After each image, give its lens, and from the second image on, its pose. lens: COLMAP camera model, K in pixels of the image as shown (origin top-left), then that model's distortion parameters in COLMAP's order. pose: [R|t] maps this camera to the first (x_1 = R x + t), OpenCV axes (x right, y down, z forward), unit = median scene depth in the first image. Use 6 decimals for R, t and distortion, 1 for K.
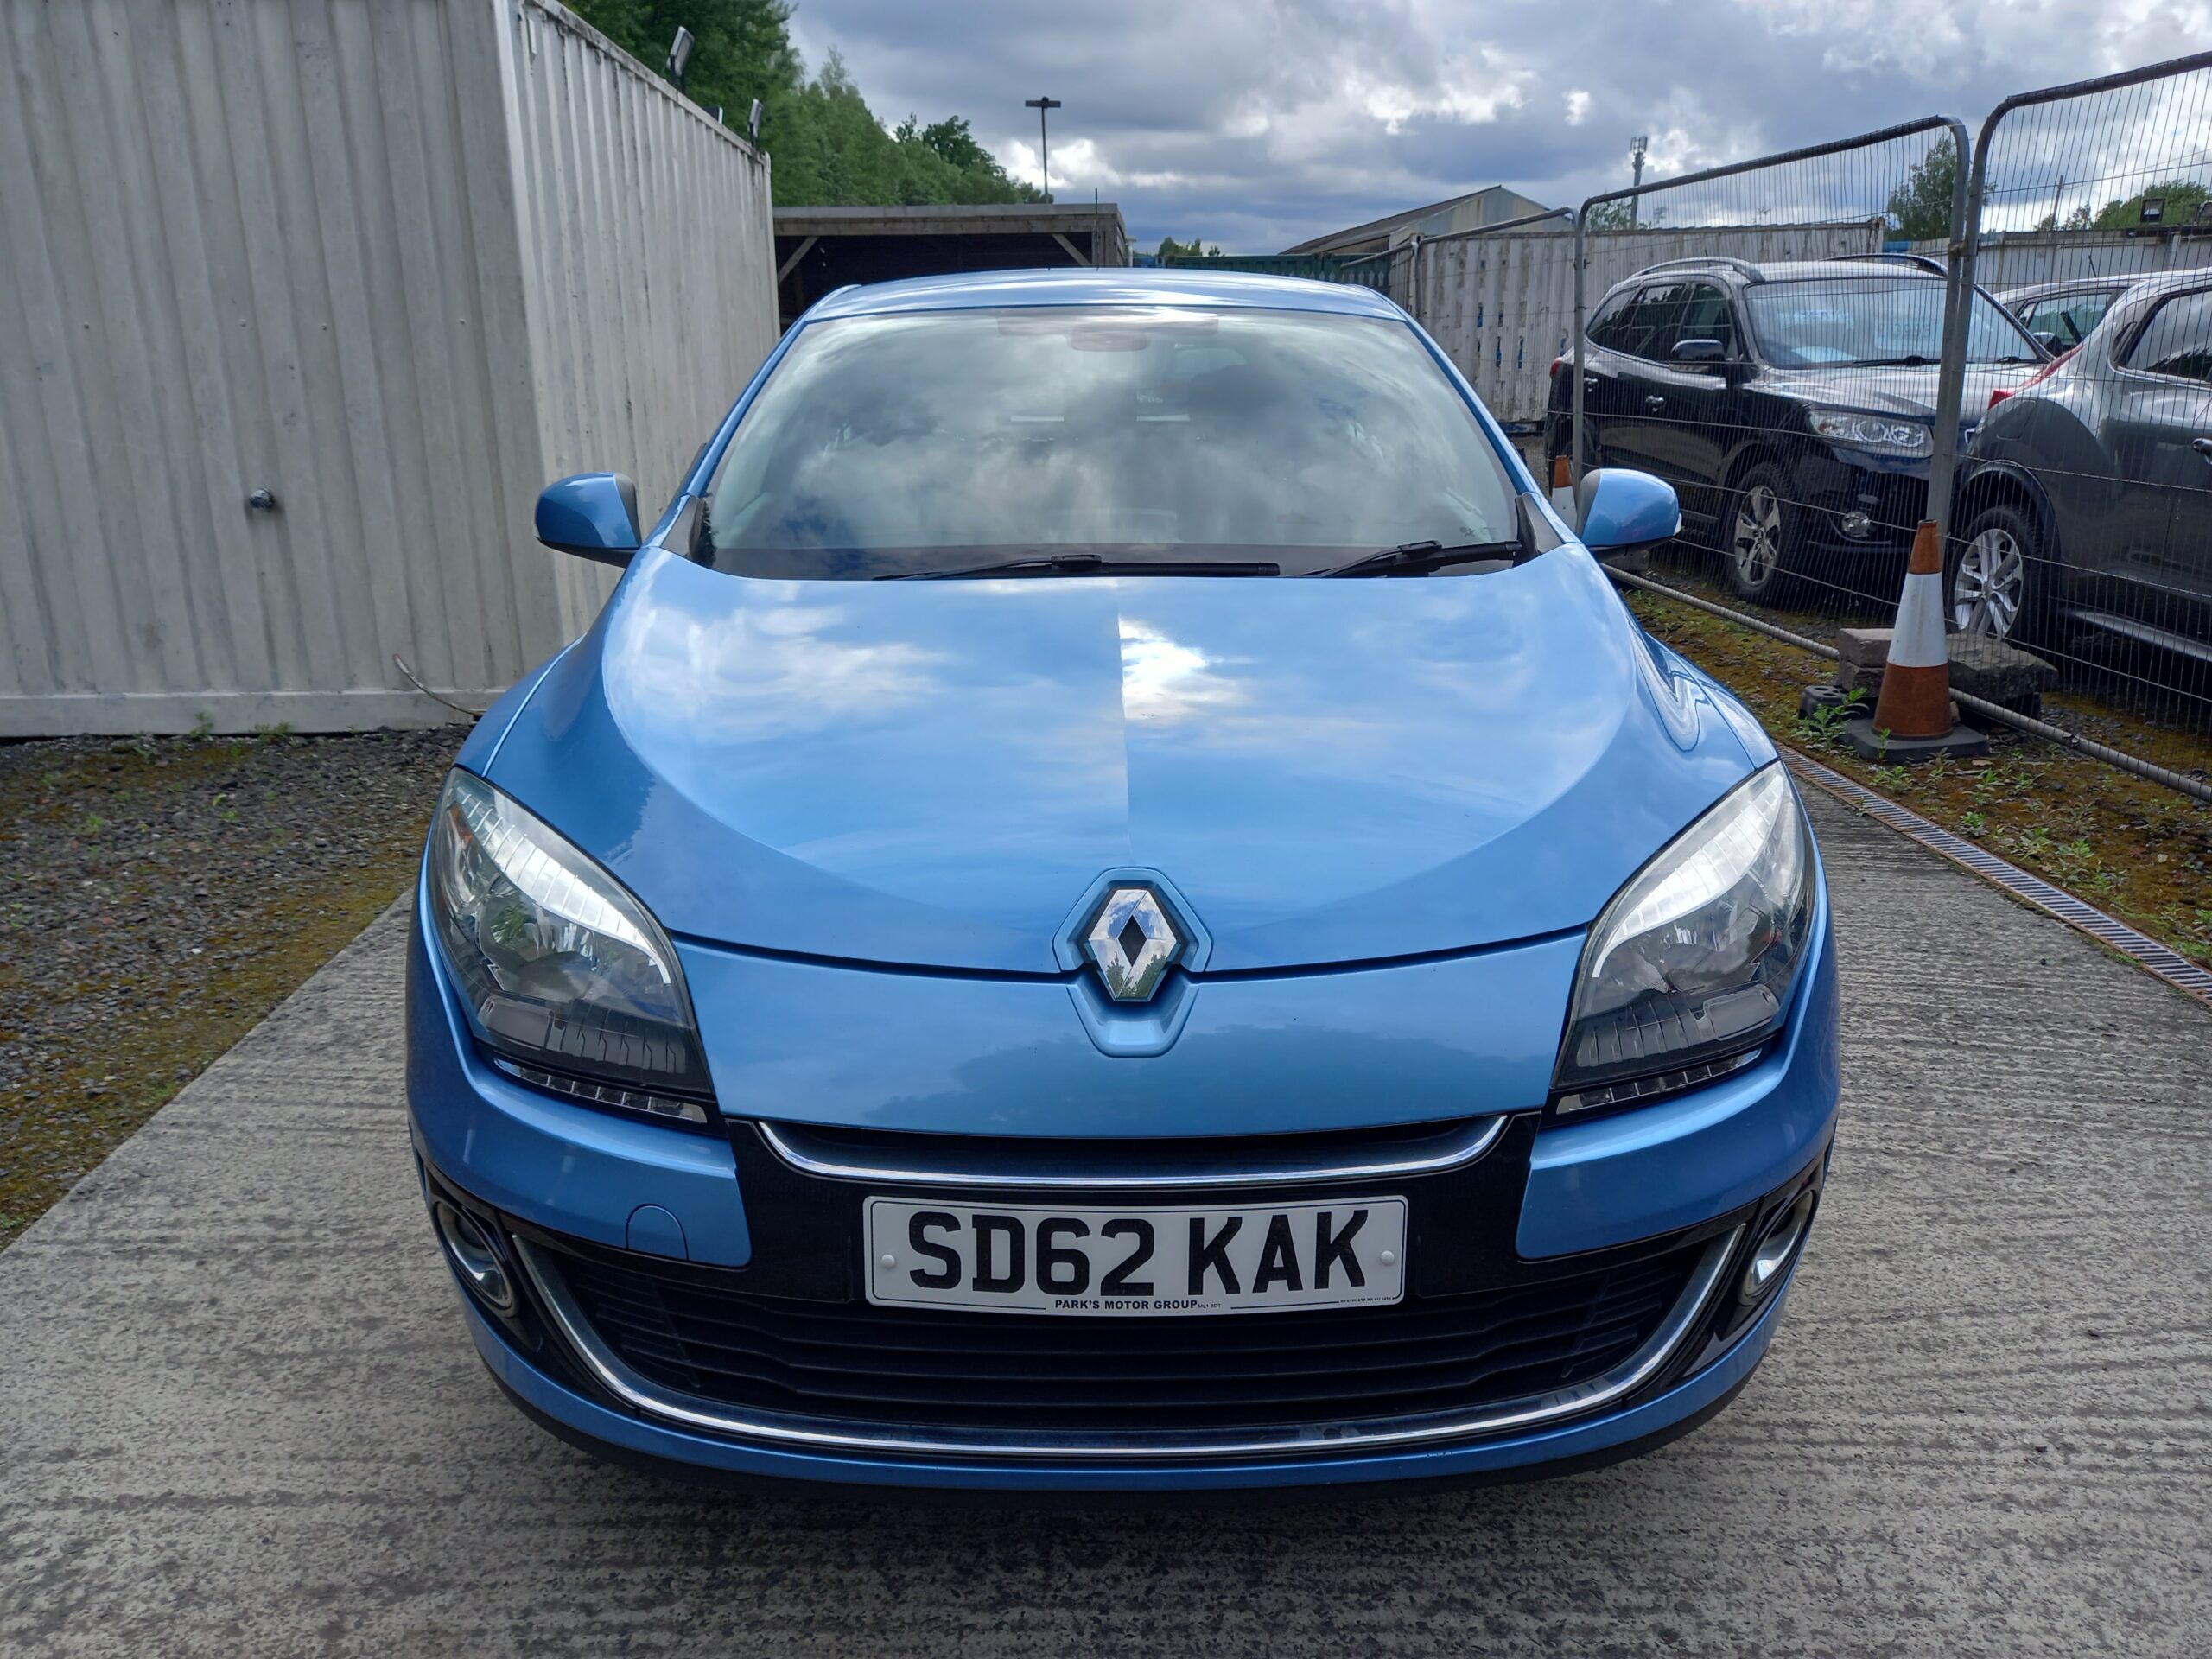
lens RADIAL K [[1620.6, 0, 1107.0], [0, 1620.6, 834.3], [0, 0, 1]] dist [0.071050, -0.074375]
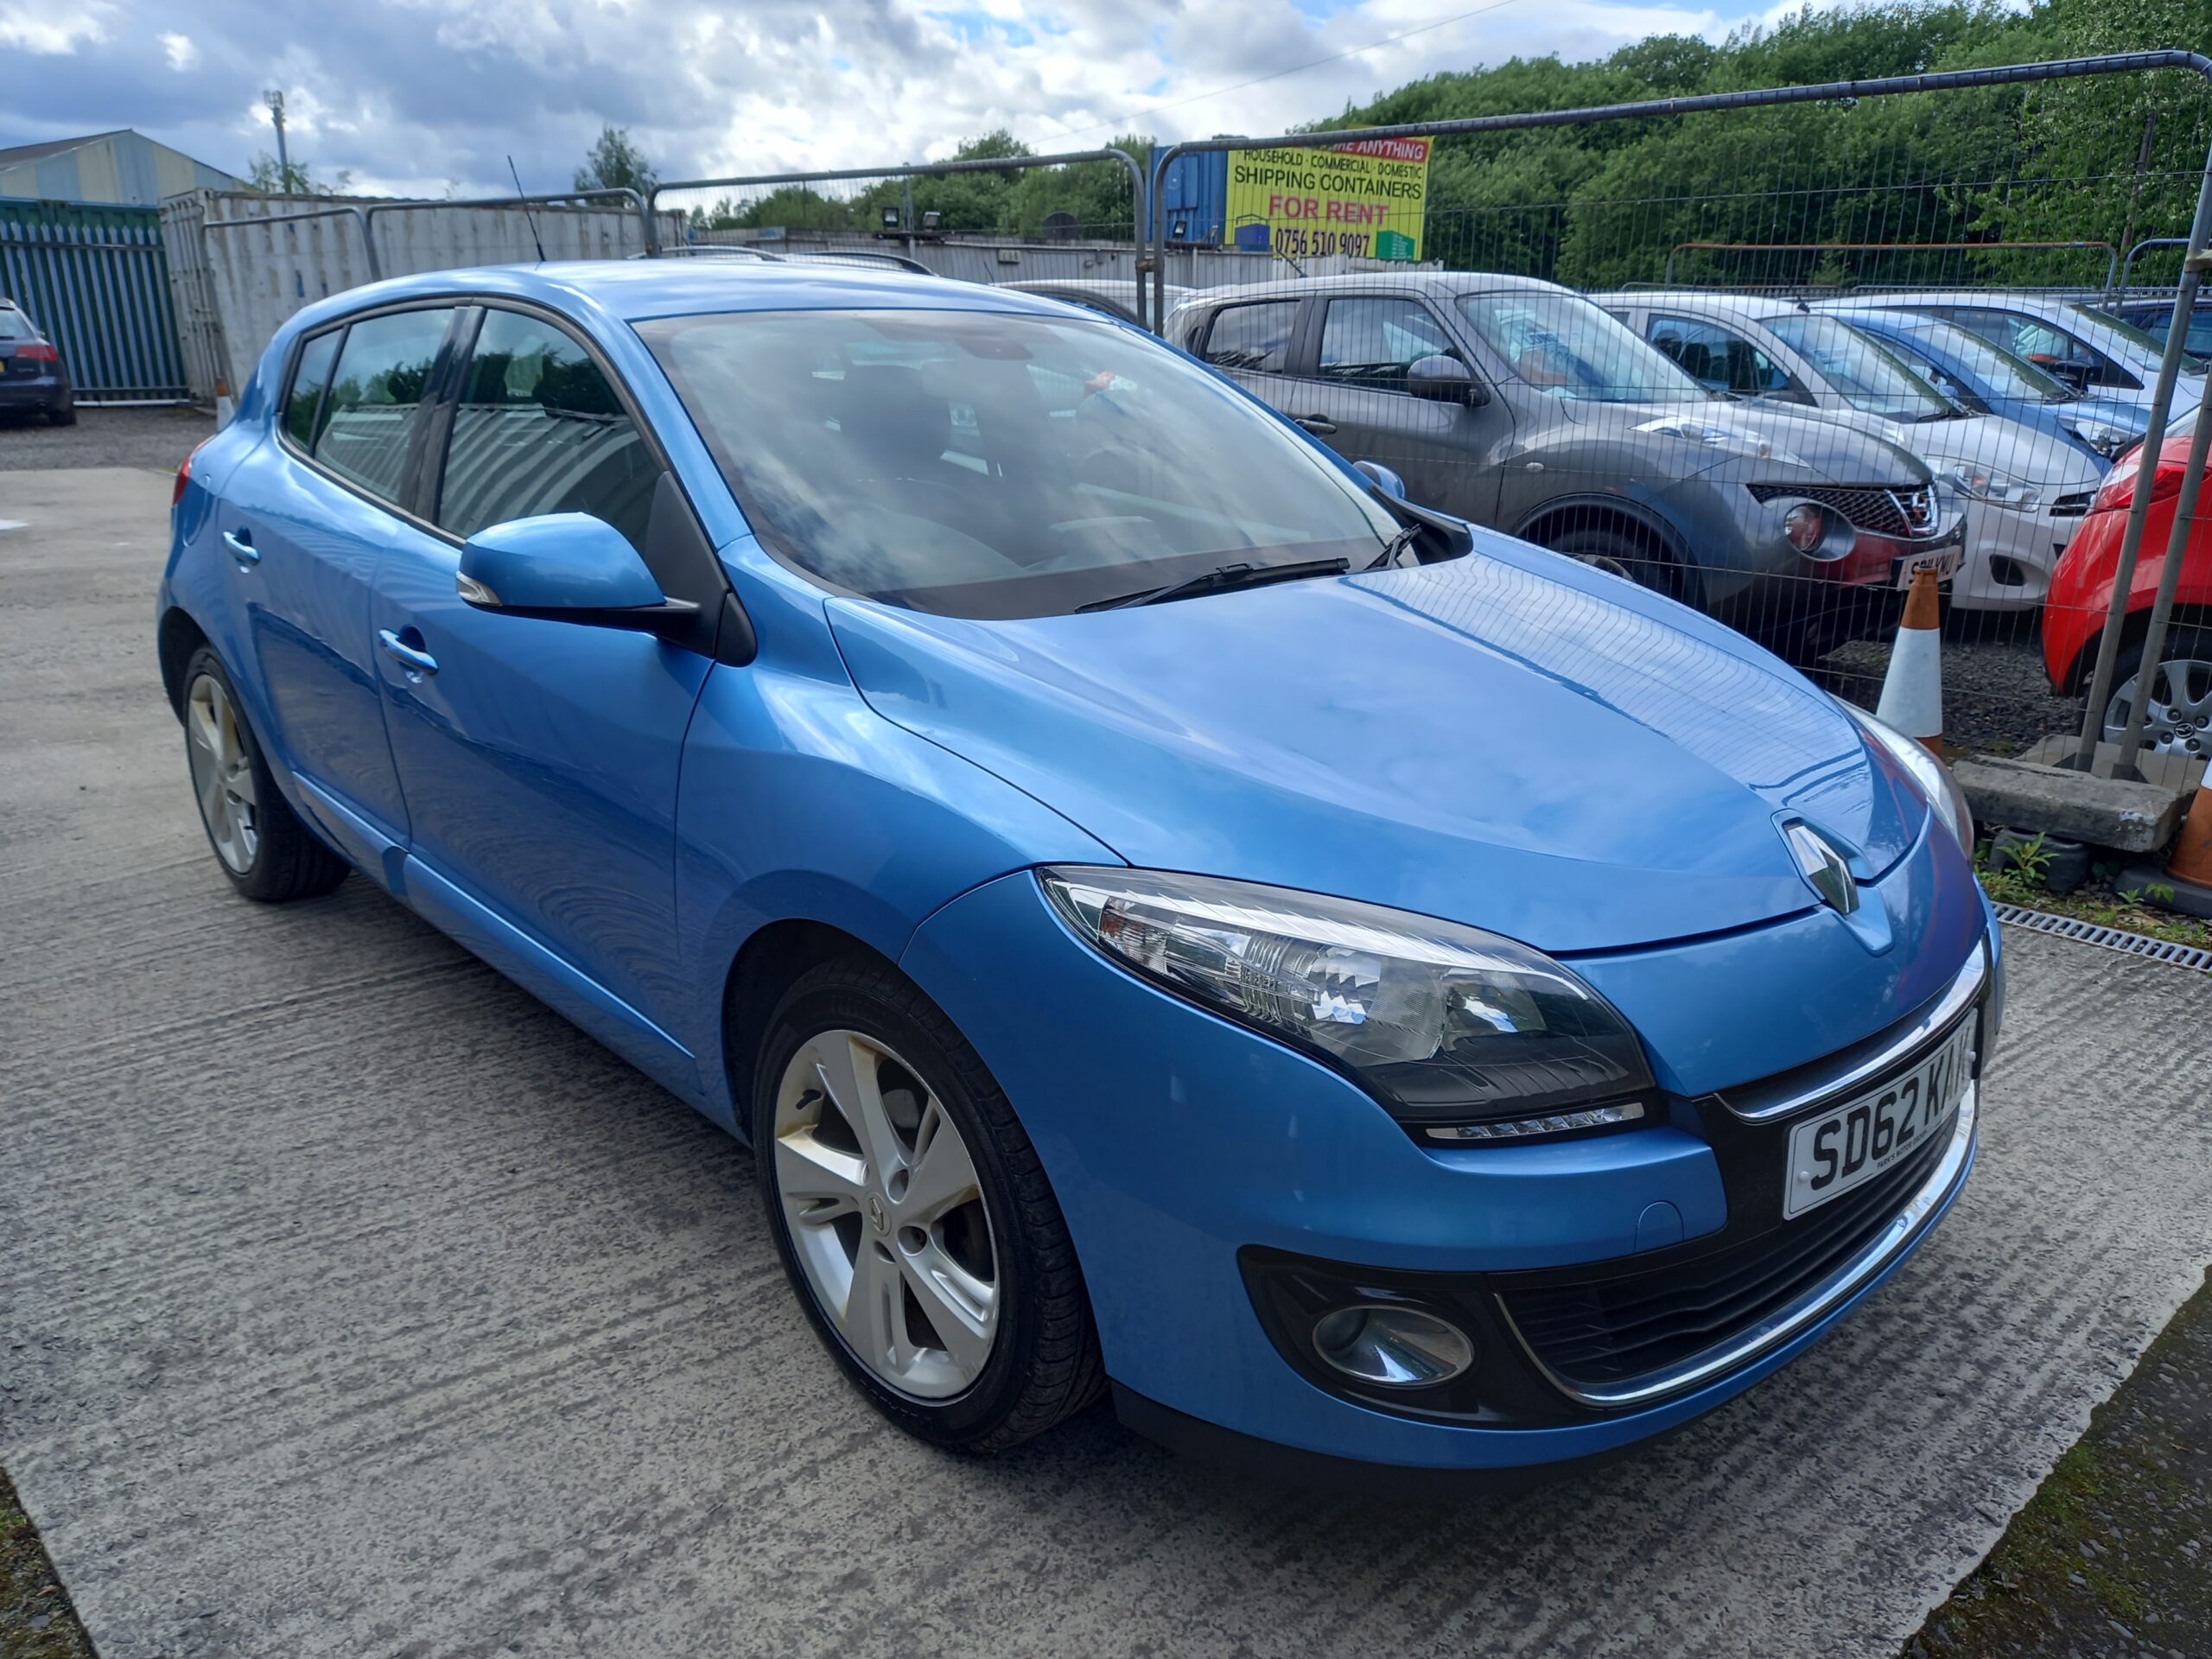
lens RADIAL K [[1620.6, 0, 1107.0], [0, 1620.6, 834.3], [0, 0, 1]] dist [0.071050, -0.074375]
pose [[0.740784, -0.188414, 0.644778, -0.754090], [0.179011, 0.980519, 0.080857, -0.099401], [-0.647452, 0.055525, 0.760081, 0.265315]]
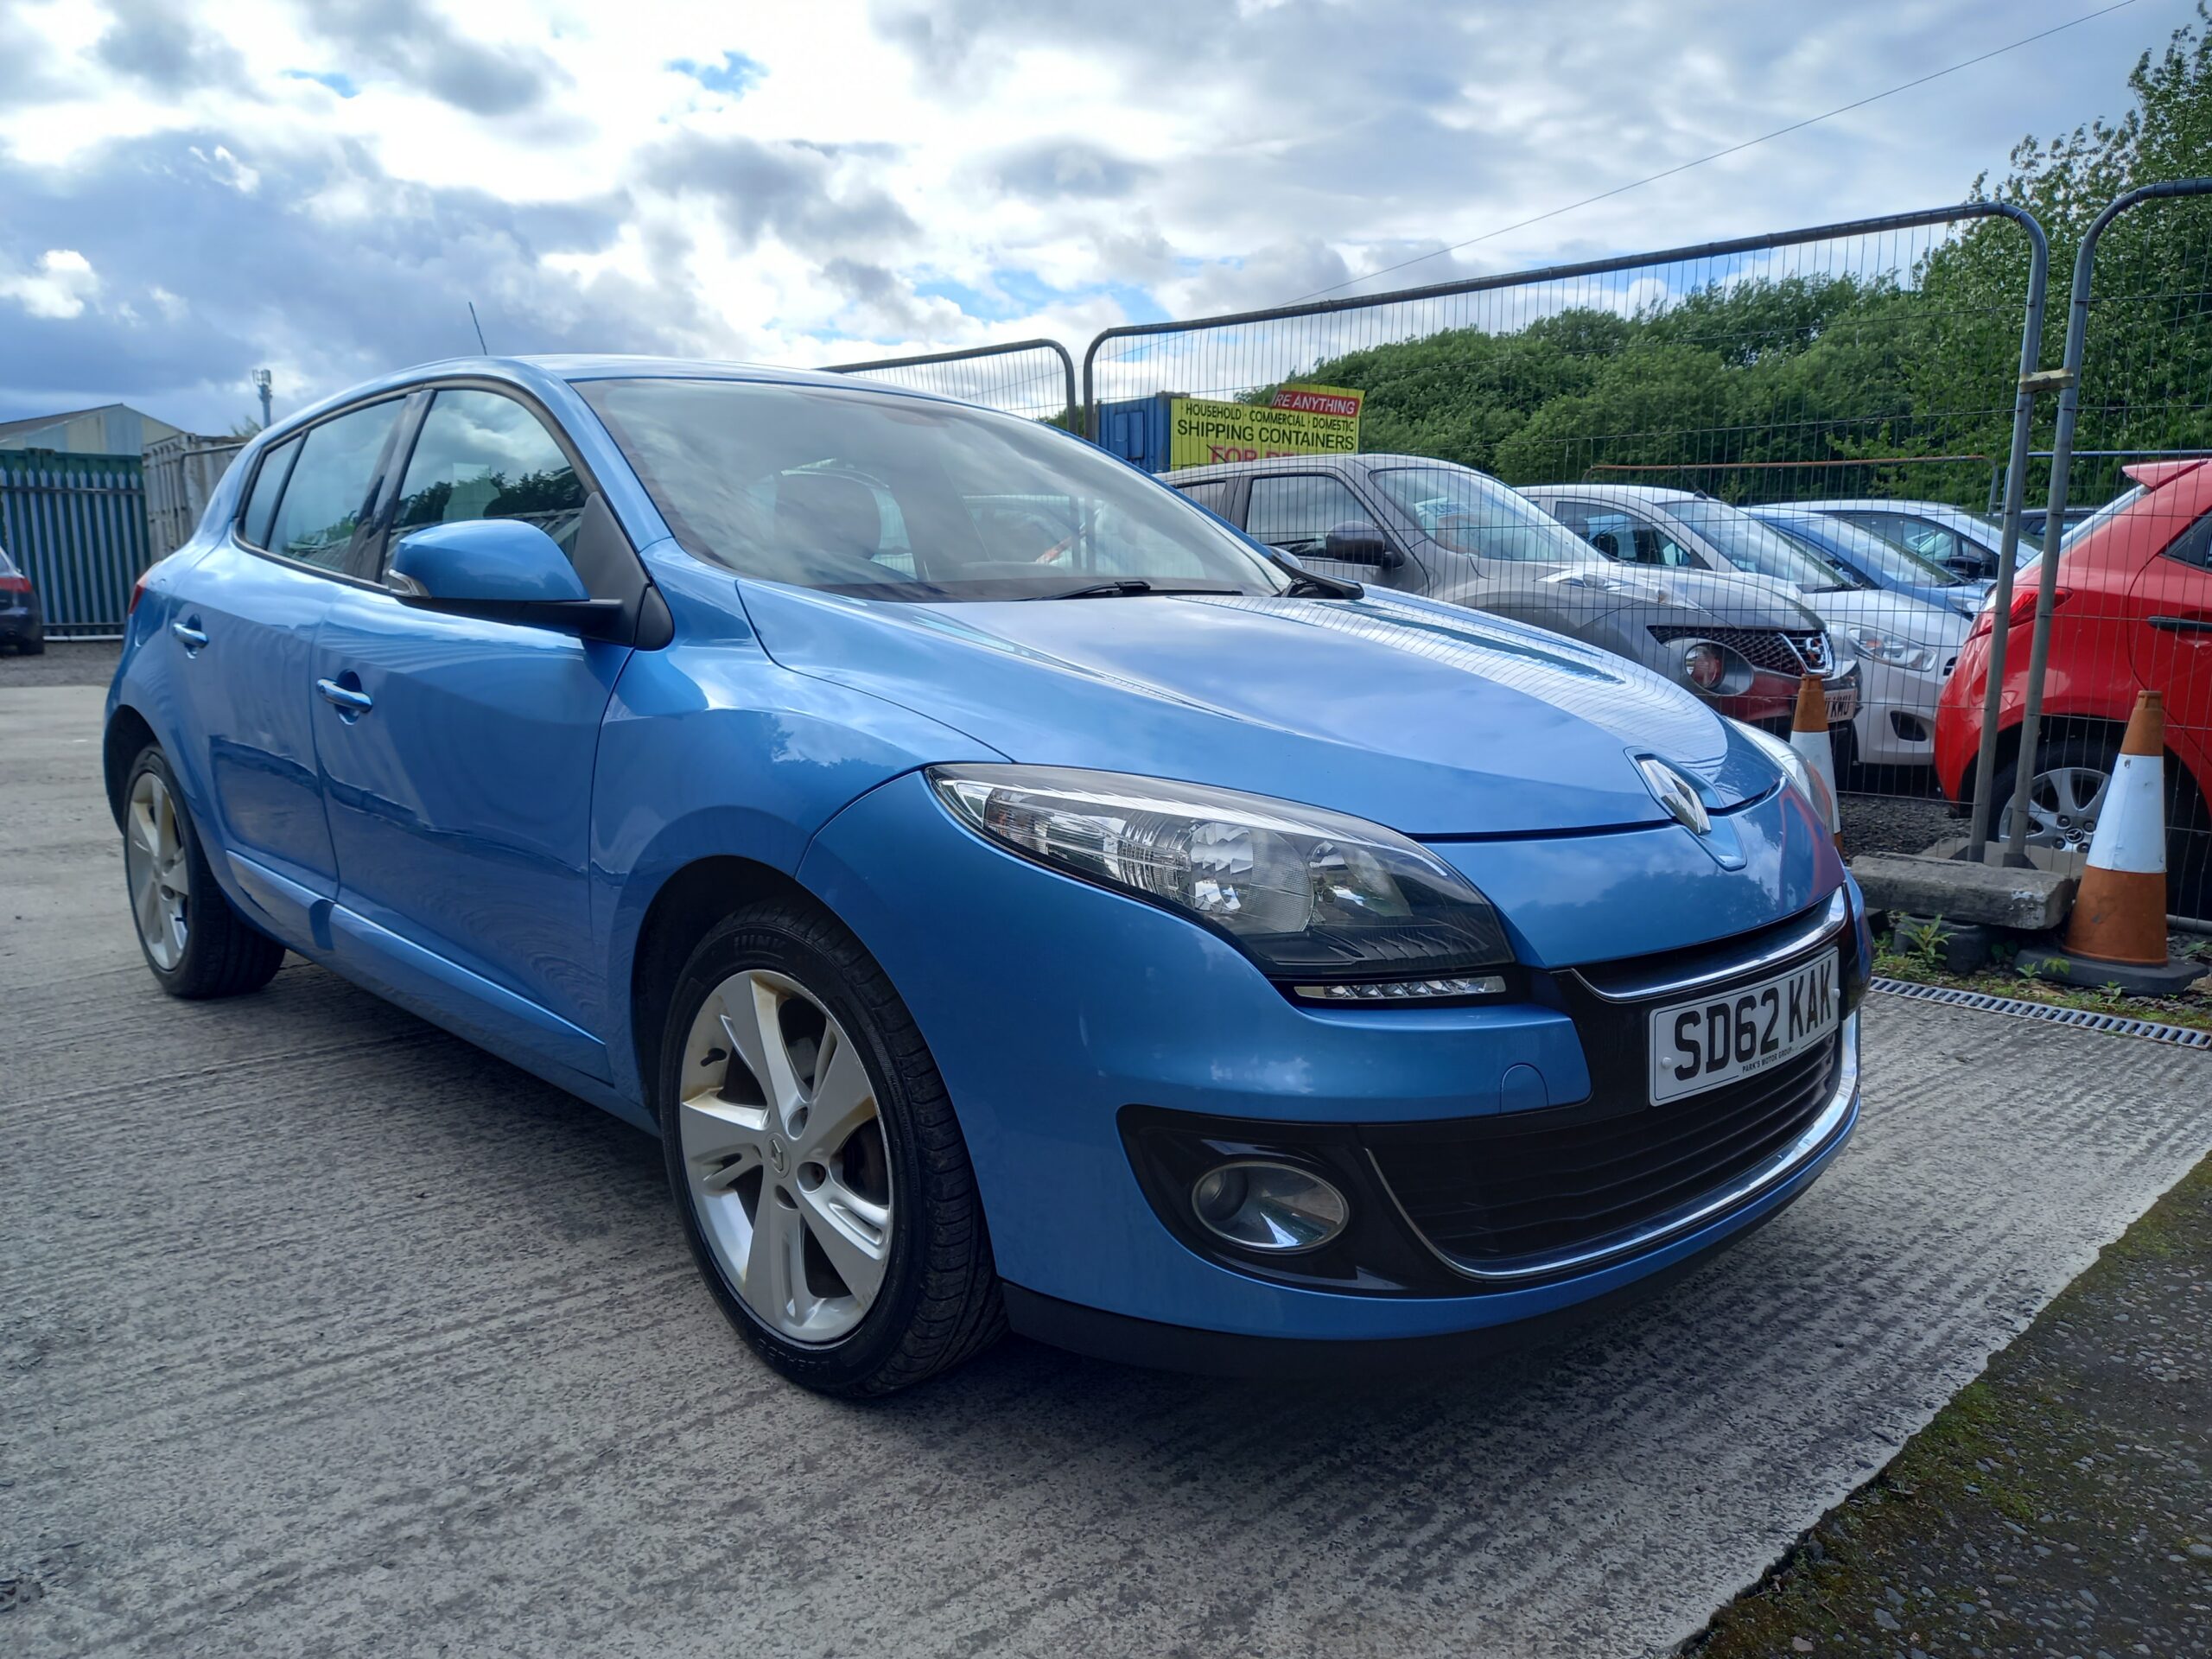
lens RADIAL K [[1617.8, 0, 1104.5], [0, 1617.8, 826.8], [0, 0, 1]] dist [0.071304, -0.074450]
pose [[0.723565, -0.098487, 0.683194, -0.775801], [0.192221, 0.979366, -0.062397, 0.054398], [-0.662952, 0.176472, 0.727566, 0.231755]]
